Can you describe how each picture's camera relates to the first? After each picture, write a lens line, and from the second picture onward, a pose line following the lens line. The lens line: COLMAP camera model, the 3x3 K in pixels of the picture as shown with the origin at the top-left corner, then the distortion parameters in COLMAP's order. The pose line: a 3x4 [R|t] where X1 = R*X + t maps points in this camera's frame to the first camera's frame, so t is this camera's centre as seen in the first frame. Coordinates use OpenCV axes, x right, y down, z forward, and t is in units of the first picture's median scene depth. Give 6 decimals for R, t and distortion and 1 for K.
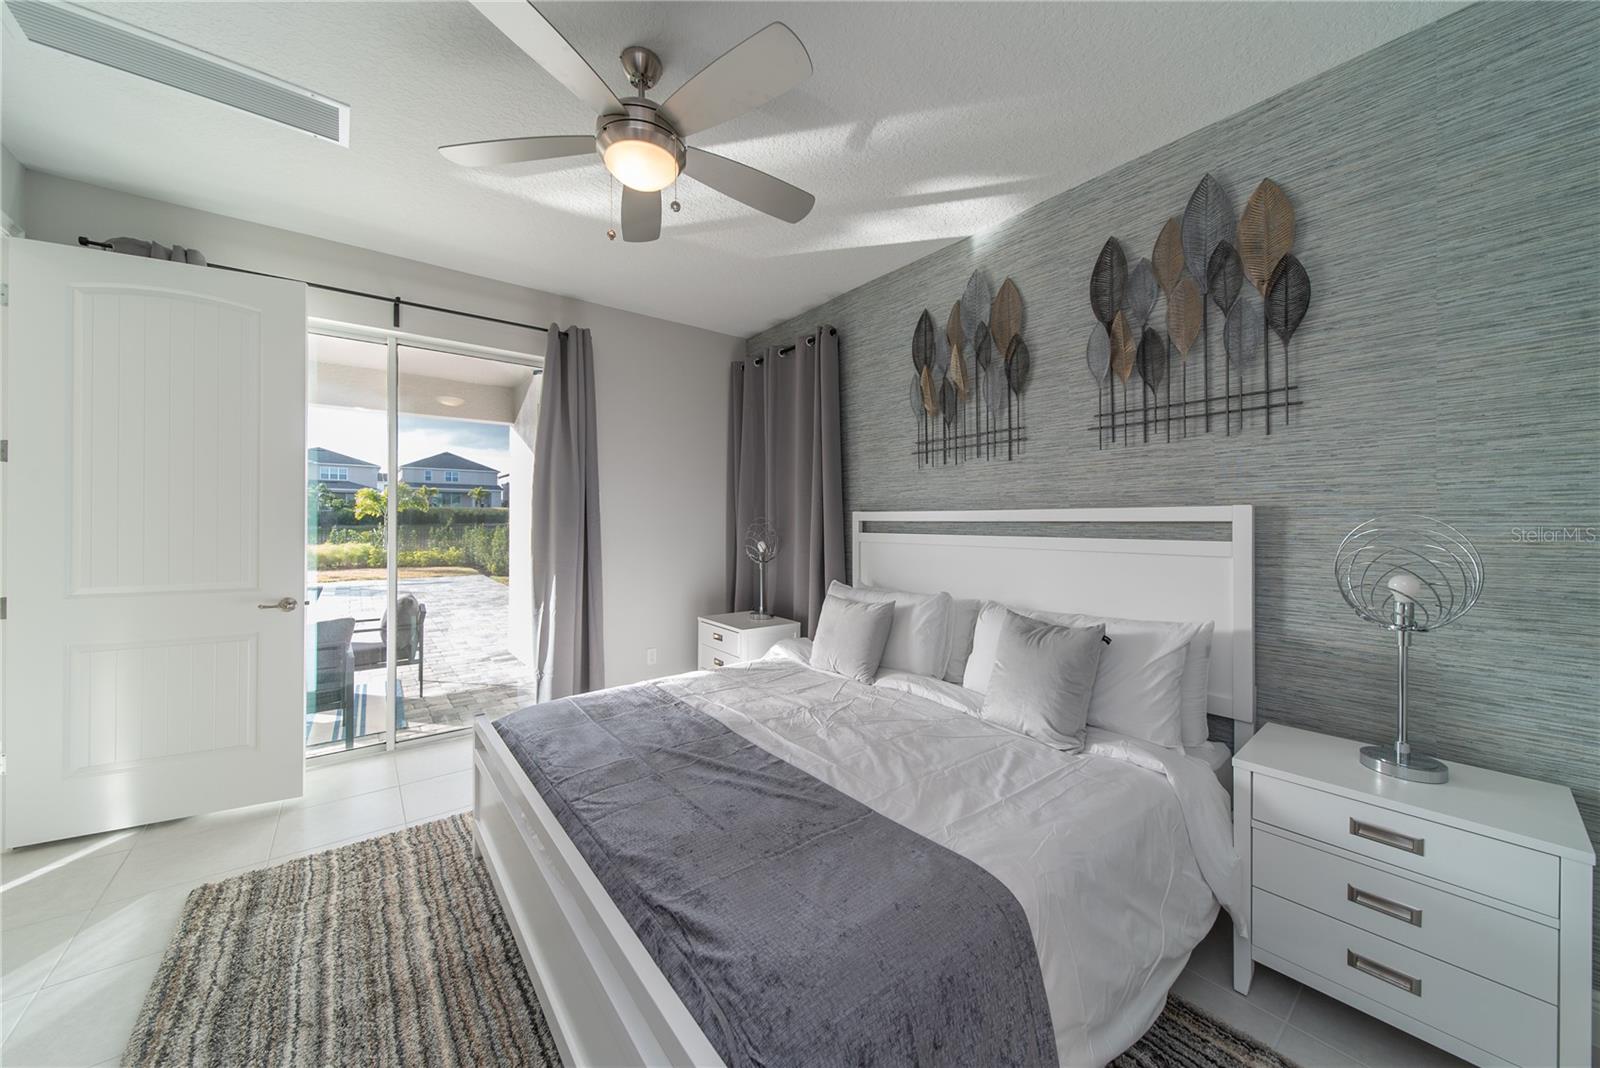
lens RADIAL K [[565.8, 0, 802.8], [0, 565.8, 519.0], [0, 0, 1]] dist [0.009306, -0.000182]
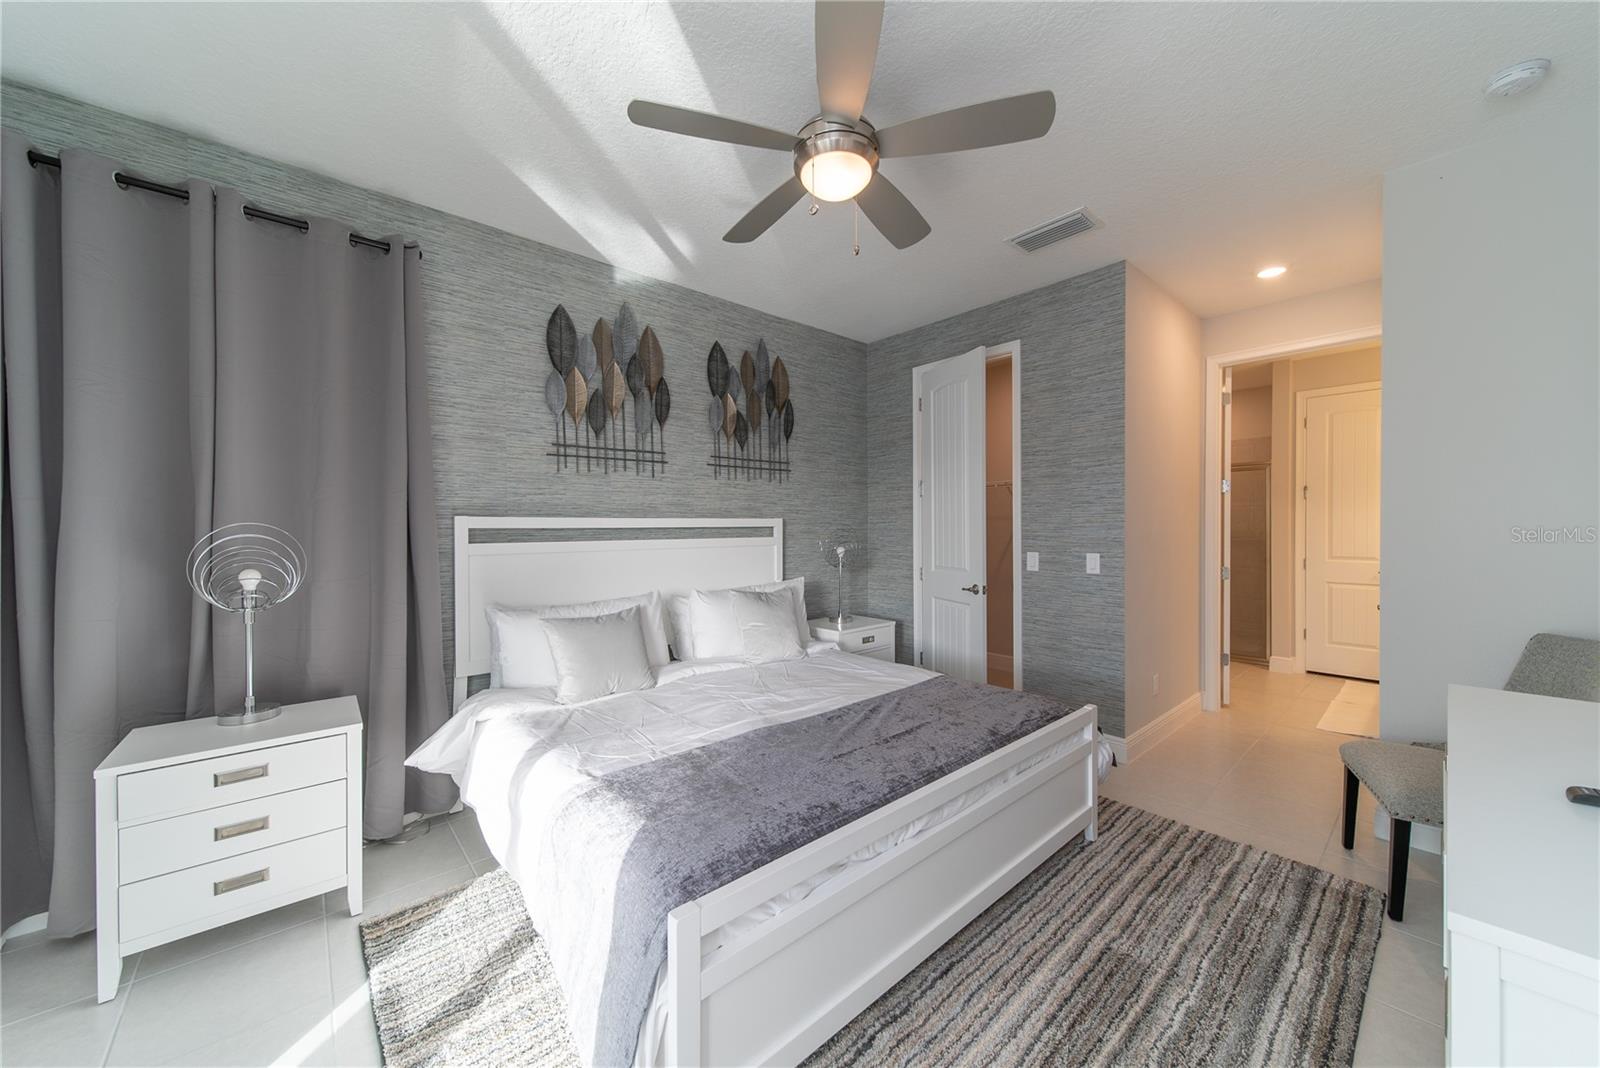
lens RADIAL K [[565.8, 0, 800.2], [0, 565.8, 531.7], [0, 0, 1]] dist [0.009306, -0.000182]
pose [[-0.049286, -0.007763, 0.998755, -0.974708], [0.005060, 0.999955, 0.008022, 0.005295], [-0.998772, 0.005449, -0.049244, 0.839920]]
